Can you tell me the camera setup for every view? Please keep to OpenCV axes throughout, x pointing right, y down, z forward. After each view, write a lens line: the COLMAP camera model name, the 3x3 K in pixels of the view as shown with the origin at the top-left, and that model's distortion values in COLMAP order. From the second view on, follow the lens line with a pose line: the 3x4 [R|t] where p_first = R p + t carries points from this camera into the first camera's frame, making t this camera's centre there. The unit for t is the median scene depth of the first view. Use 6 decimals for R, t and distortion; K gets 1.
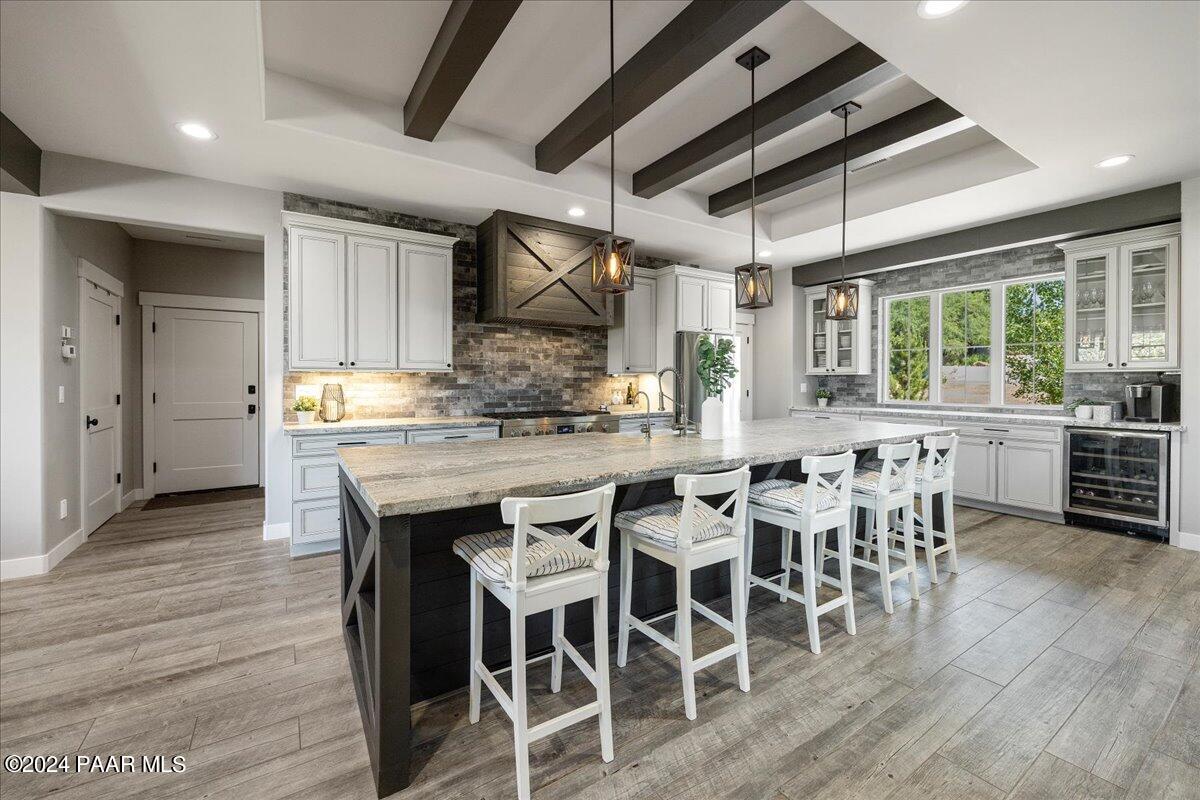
lens RADIAL K [[490.7, 0, 598.0], [0, 490.7, 381.2], [0, 0, 1]] dist [0.020428, 0.000267]
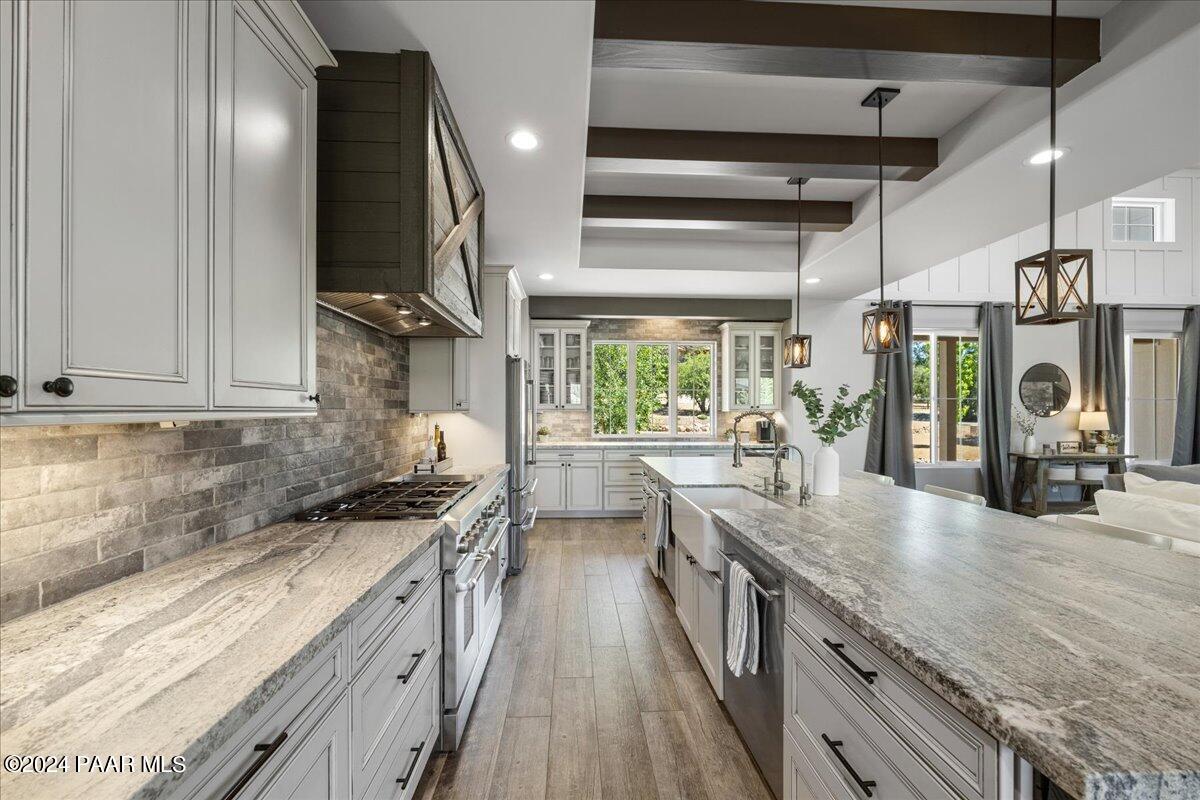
lens RADIAL K [[489.6, 0, 596.3], [0, 489.6, 409.8], [0, 0, 1]] dist [0.033692, 0.000113]
pose [[0.508742, 0.000562, 0.860919, -0.446248], [-0.000023, 1.000000, -0.000639, -0.020104], [-0.860919, 0.000305, 0.508742, 0.557628]]
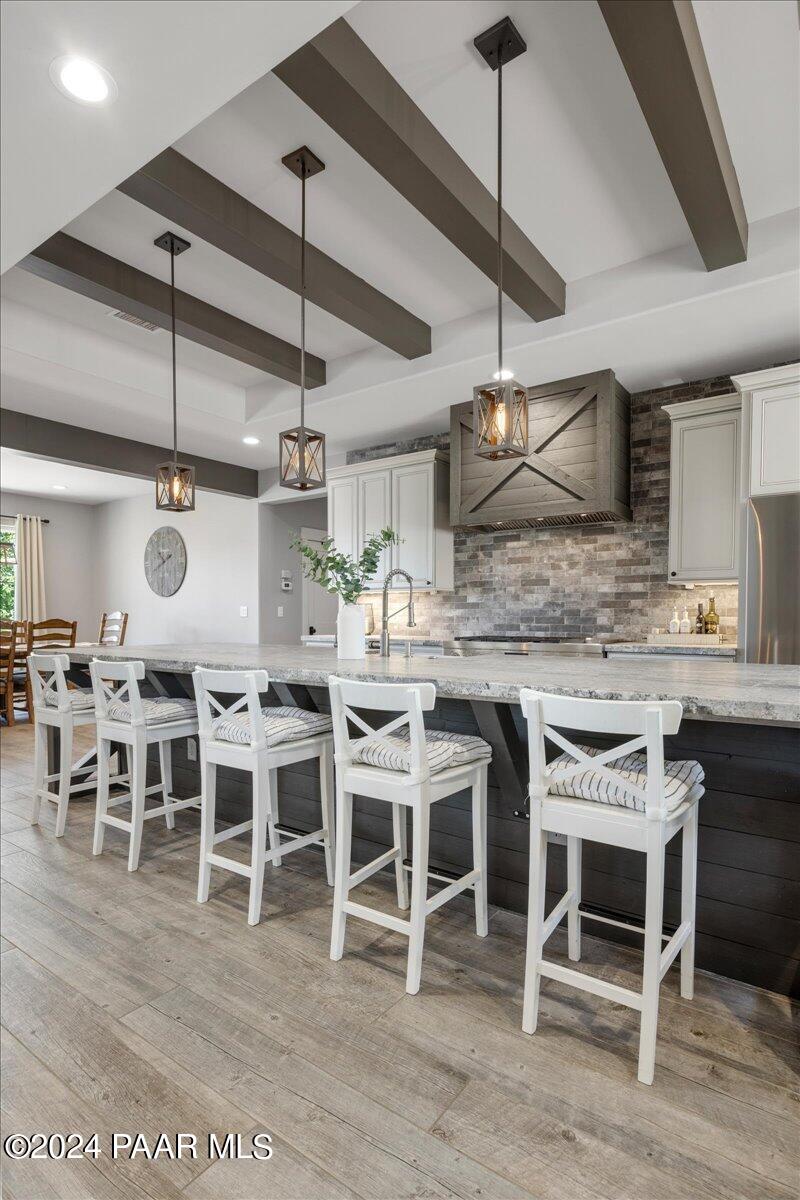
lens RADIAL K [[623.8, 0, 400.5], [0, 623.8, 640.0], [0, 0, 1]] dist [-0.000937, -0.000002]
pose [[0.352232, 0.035397, -0.935243, 0.731375], [-0.003144, 0.999324, 0.036638, 0.031234], [0.935908, -0.009964, 0.352105, 0.445031]]
